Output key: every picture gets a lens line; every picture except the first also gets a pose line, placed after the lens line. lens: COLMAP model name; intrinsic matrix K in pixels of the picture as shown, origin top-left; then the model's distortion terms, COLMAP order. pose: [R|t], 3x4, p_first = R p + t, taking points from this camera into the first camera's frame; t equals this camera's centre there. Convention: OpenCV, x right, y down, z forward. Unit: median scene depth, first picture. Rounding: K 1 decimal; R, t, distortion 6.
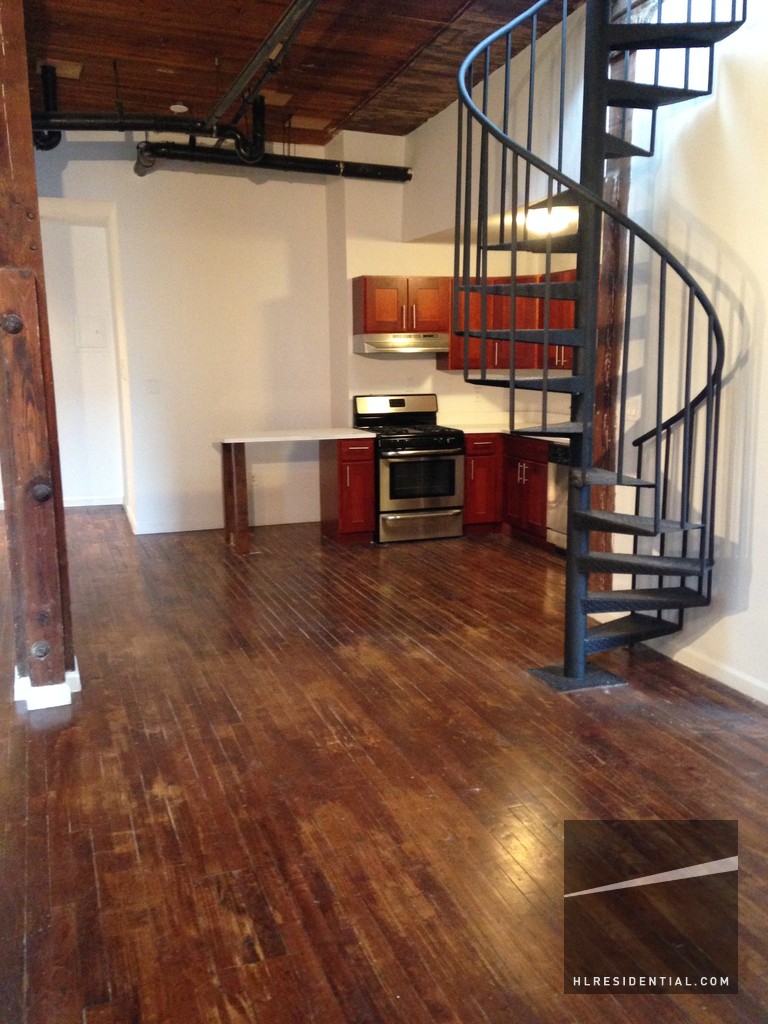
lens RADIAL K [[905.9, 0, 383.7], [0, 905.9, 534.9], [0, 0, 1]] dist [-0.000668, -0.005343]
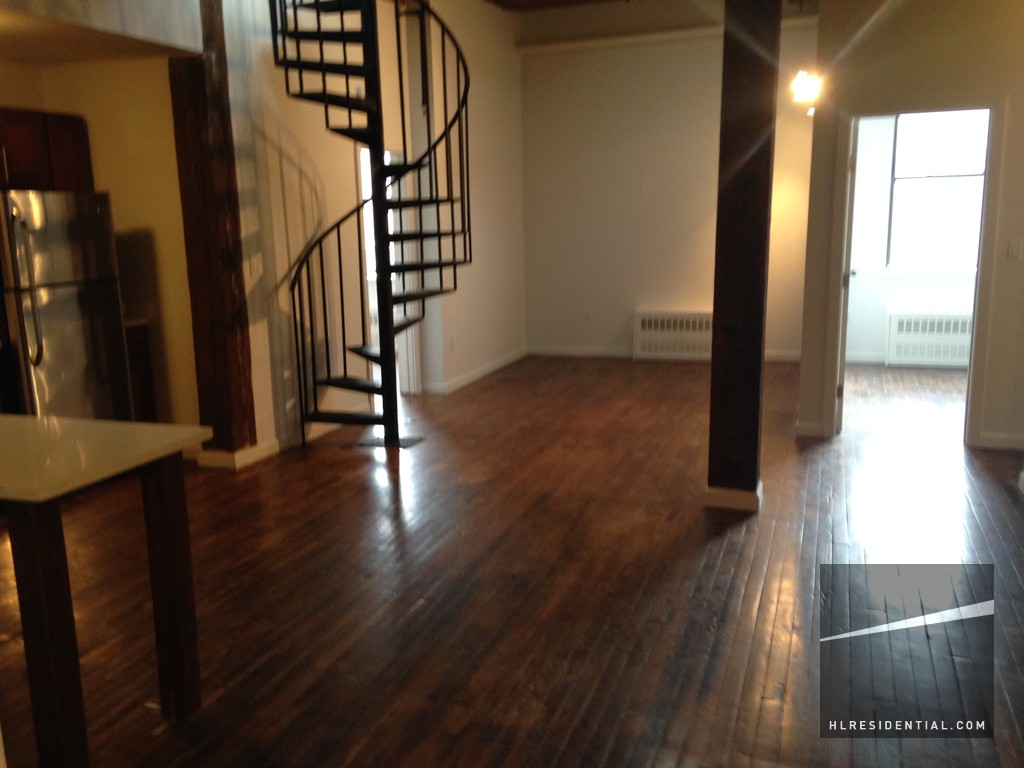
lens RADIAL K [[905.9, 0, 512.0], [0, 905.9, 384.0], [0, 0, 1]] dist [-0.000668, -0.005343]
pose [[-0.760151, -0.097760, 0.642350, -0.777707], [0.157308, 0.931515, 0.327925, -0.338653], [-0.630417, 0.350319, -0.692713, 1.701692]]
